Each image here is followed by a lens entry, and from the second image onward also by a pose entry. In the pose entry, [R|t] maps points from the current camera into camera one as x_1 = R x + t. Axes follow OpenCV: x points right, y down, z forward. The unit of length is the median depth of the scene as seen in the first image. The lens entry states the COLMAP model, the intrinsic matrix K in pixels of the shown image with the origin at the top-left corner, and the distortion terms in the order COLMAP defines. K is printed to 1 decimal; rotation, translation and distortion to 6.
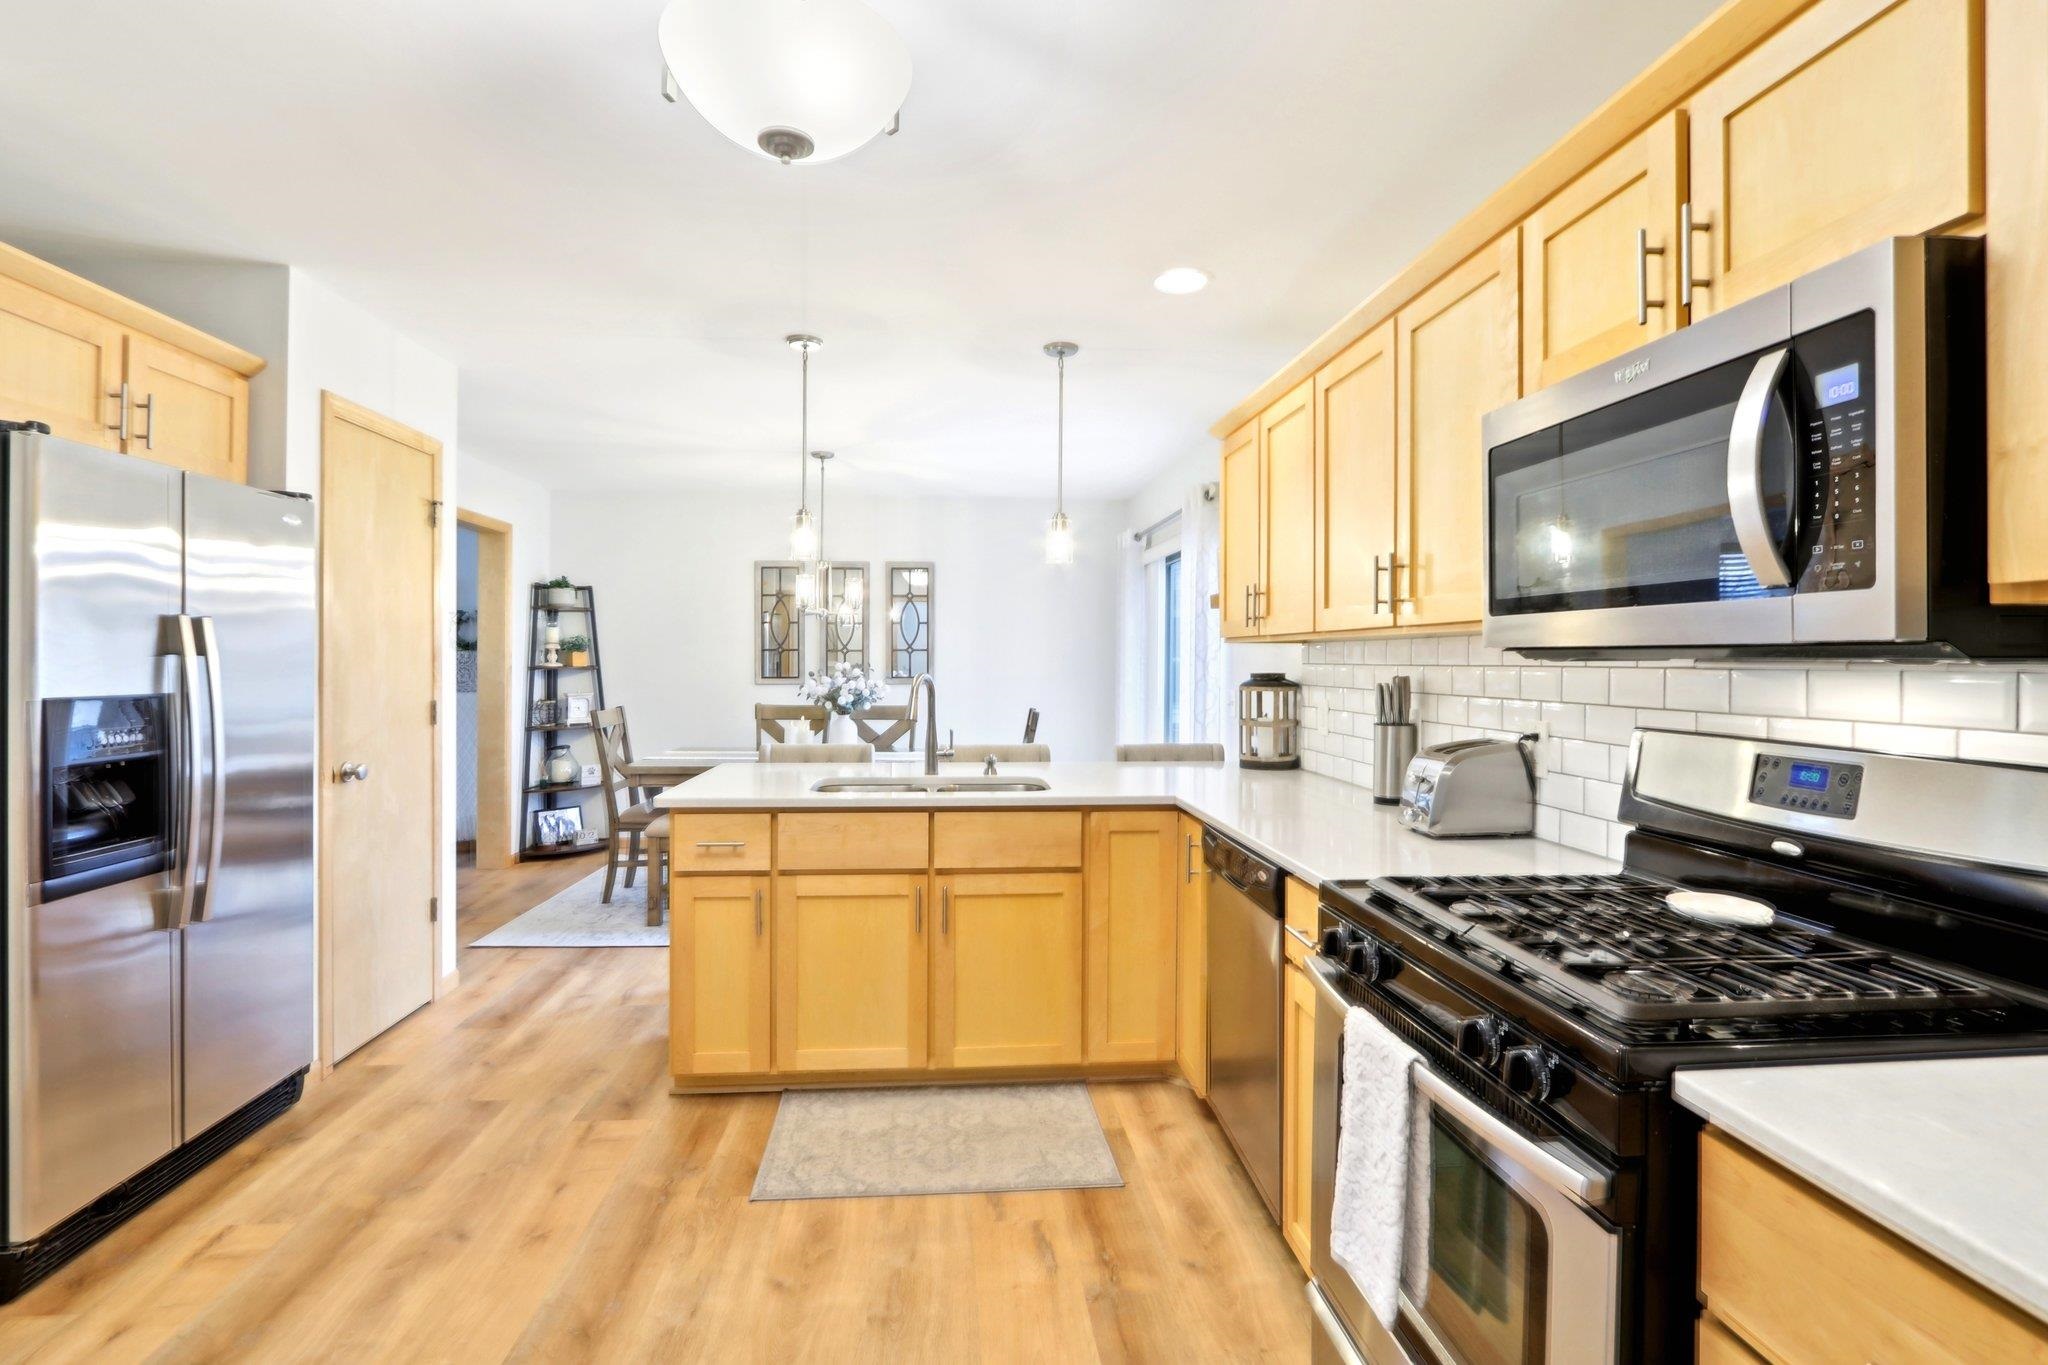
lens RADIAL K [[999.6, 0, 1032.4], [0, 999.6, 669.1], [0, 0, 1]] dist [0.003487, -0.000548]
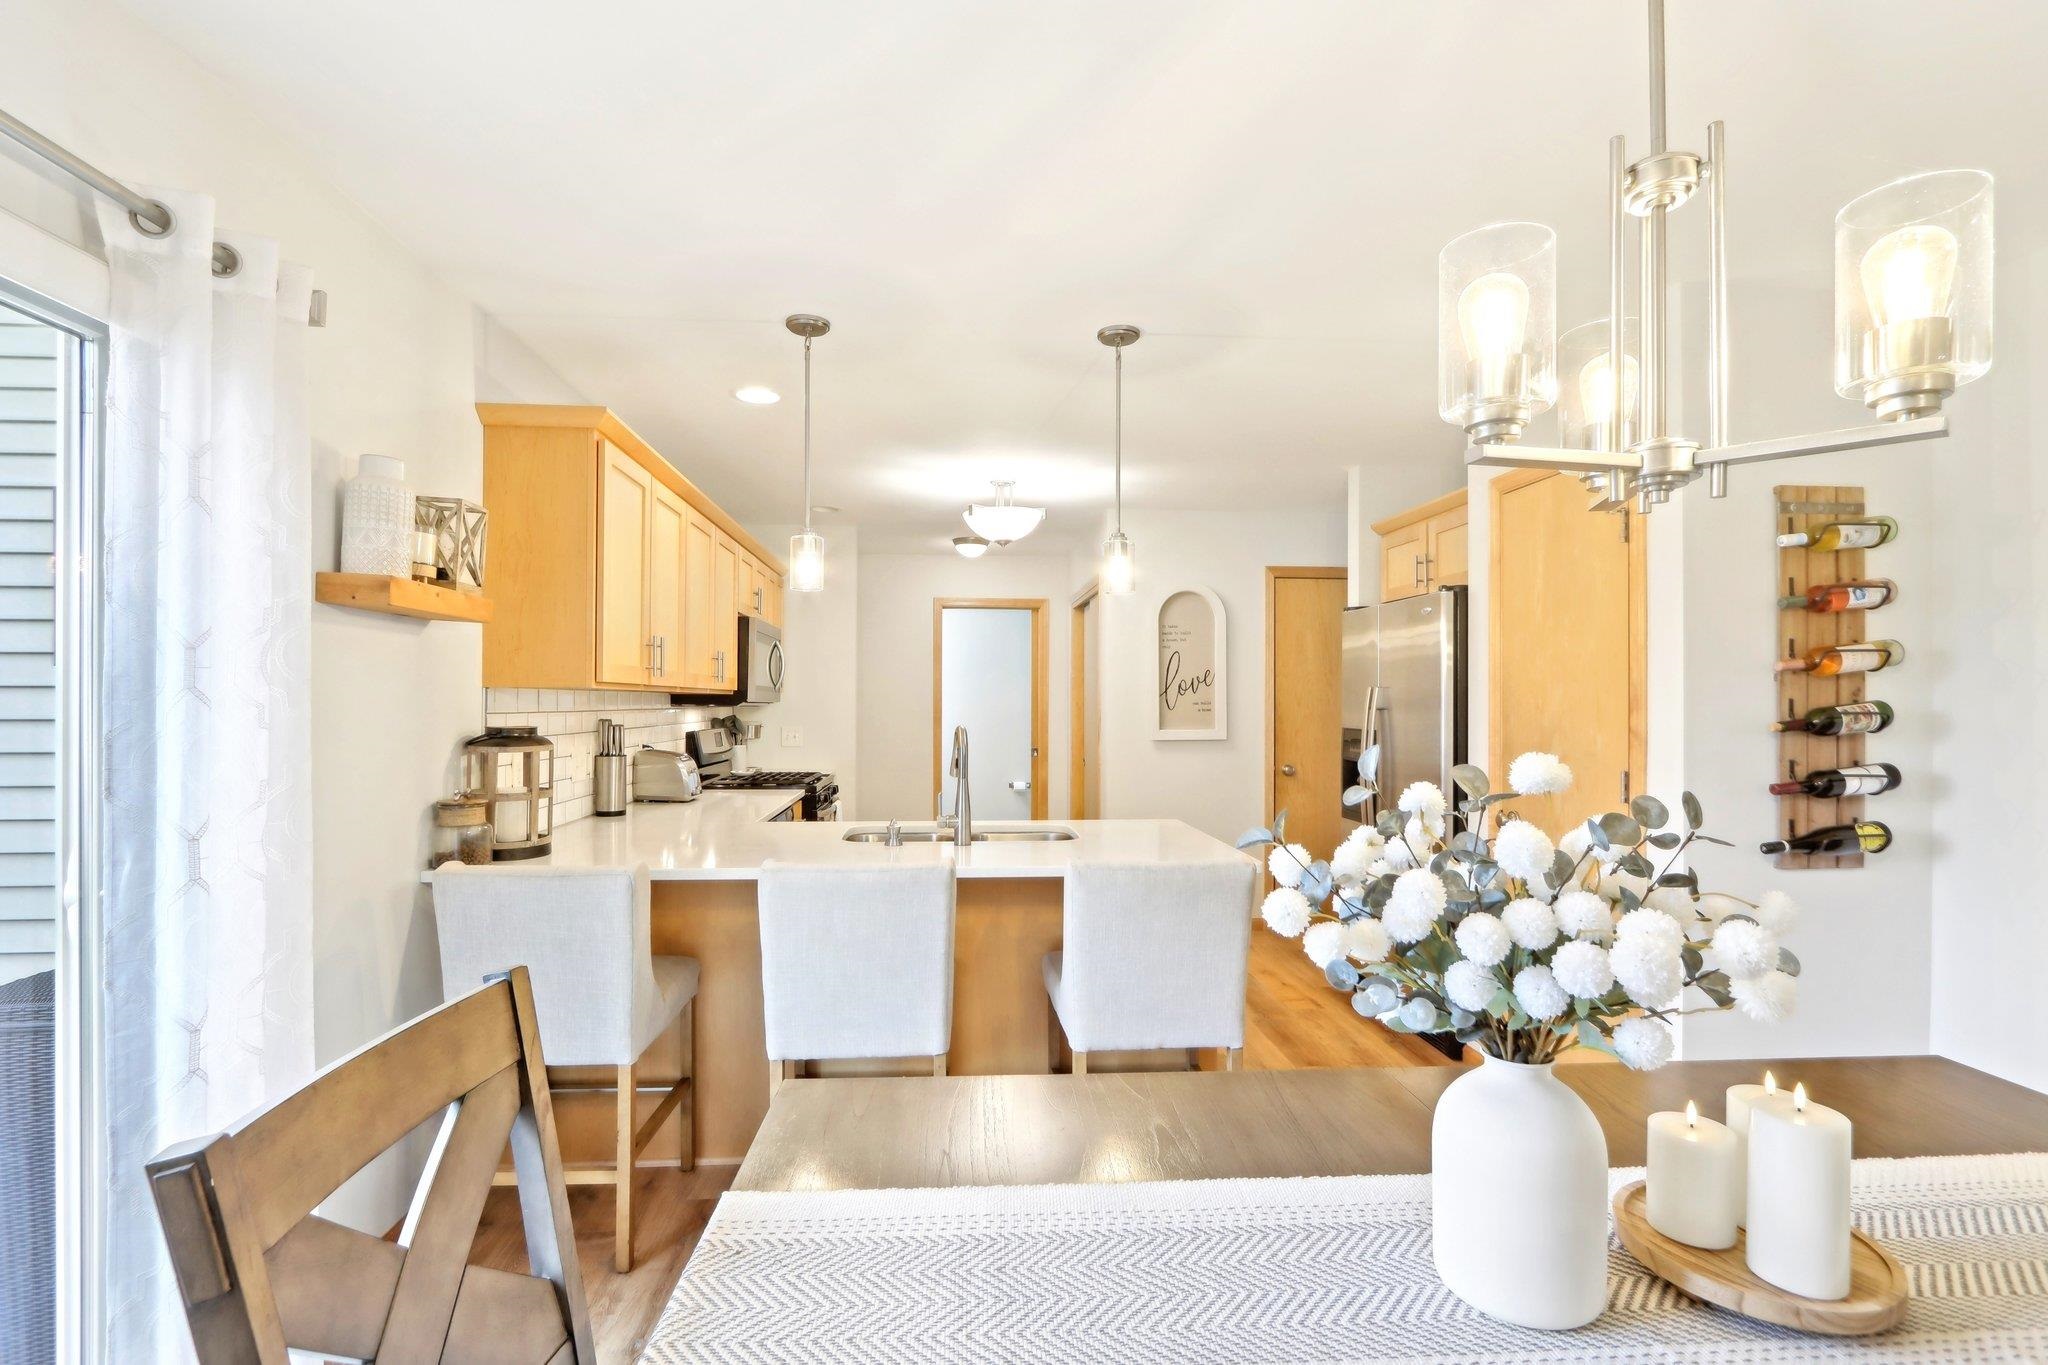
lens RADIAL K [[920.7, 0, 1009.0], [0, 920.7, 687.0], [0, 0, 1]] dist [-0.000455, -0.000043]
pose [[-0.999710, -0.007292, 0.022967, -0.225368], [-0.007447, 0.999950, -0.006649, -0.036506], [-0.022917, -0.006818, -0.999714, 2.587309]]
